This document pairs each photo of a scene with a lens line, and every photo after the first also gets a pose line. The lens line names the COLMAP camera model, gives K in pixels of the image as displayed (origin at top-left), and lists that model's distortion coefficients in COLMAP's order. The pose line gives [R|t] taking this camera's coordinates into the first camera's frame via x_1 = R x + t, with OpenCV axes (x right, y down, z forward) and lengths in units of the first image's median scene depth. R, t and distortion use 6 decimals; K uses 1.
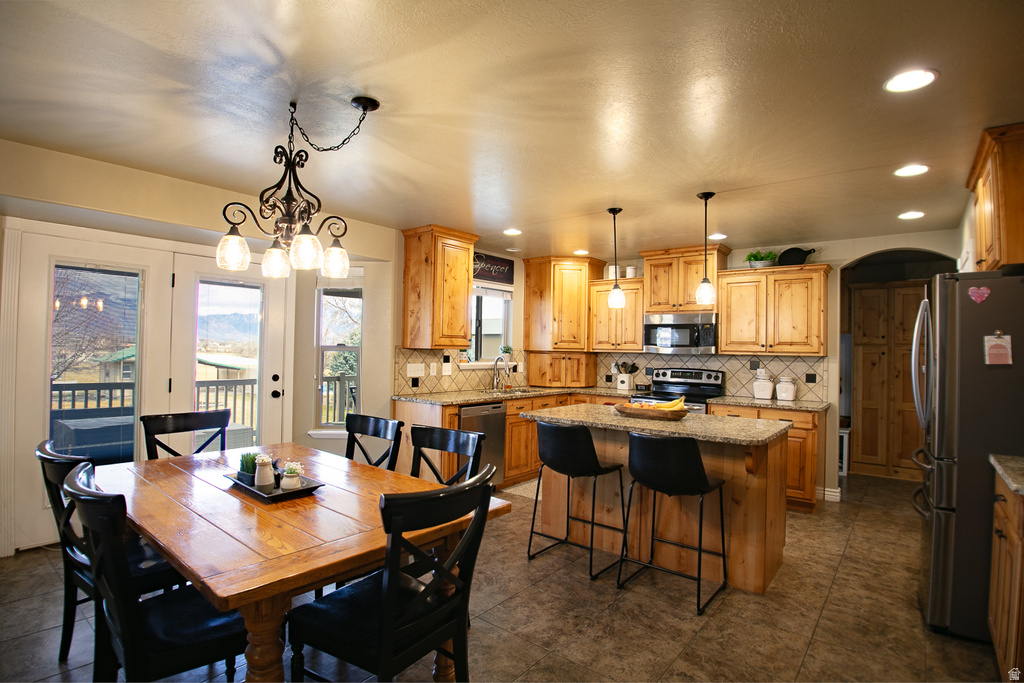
lens RADIAL K [[510.5, 0, 494.5], [0, 510.5, 339.1], [0, 0, 1]] dist [-0.038284, -0.002901]
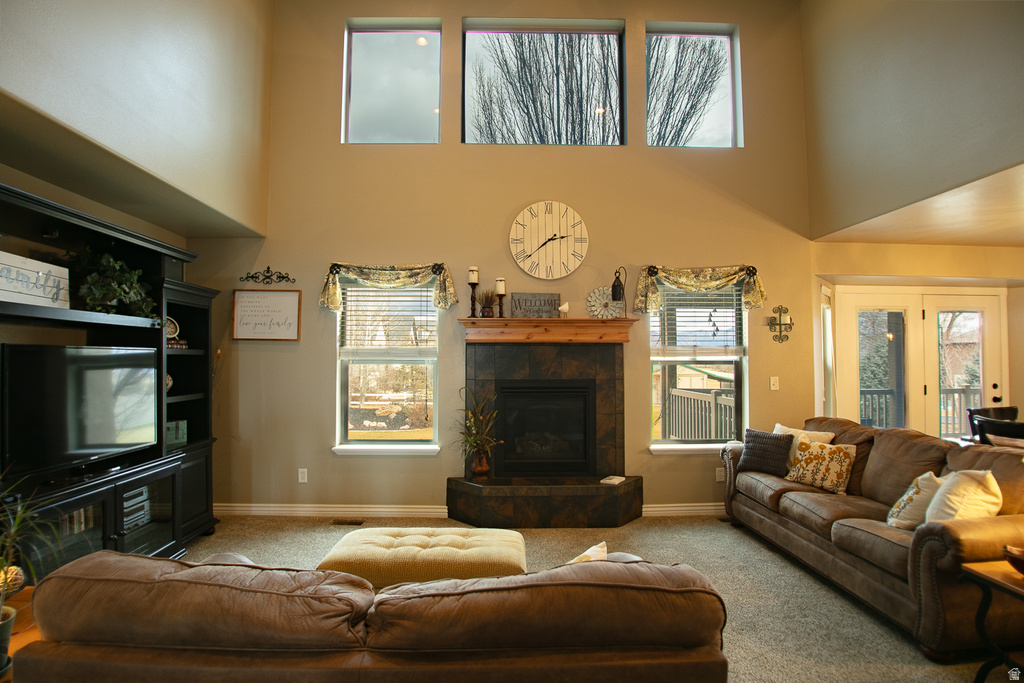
lens RADIAL K [[510.5, 0, 508.3], [0, 510.5, 338.9], [0, 0, 1]] dist [-0.038284, -0.002901]
pose [[0.660057, -0.045240, -0.749852, -0.255936], [0.023843, 0.998944, -0.039280, -0.015461], [0.750837, 0.008049, 0.660438, -0.531105]]
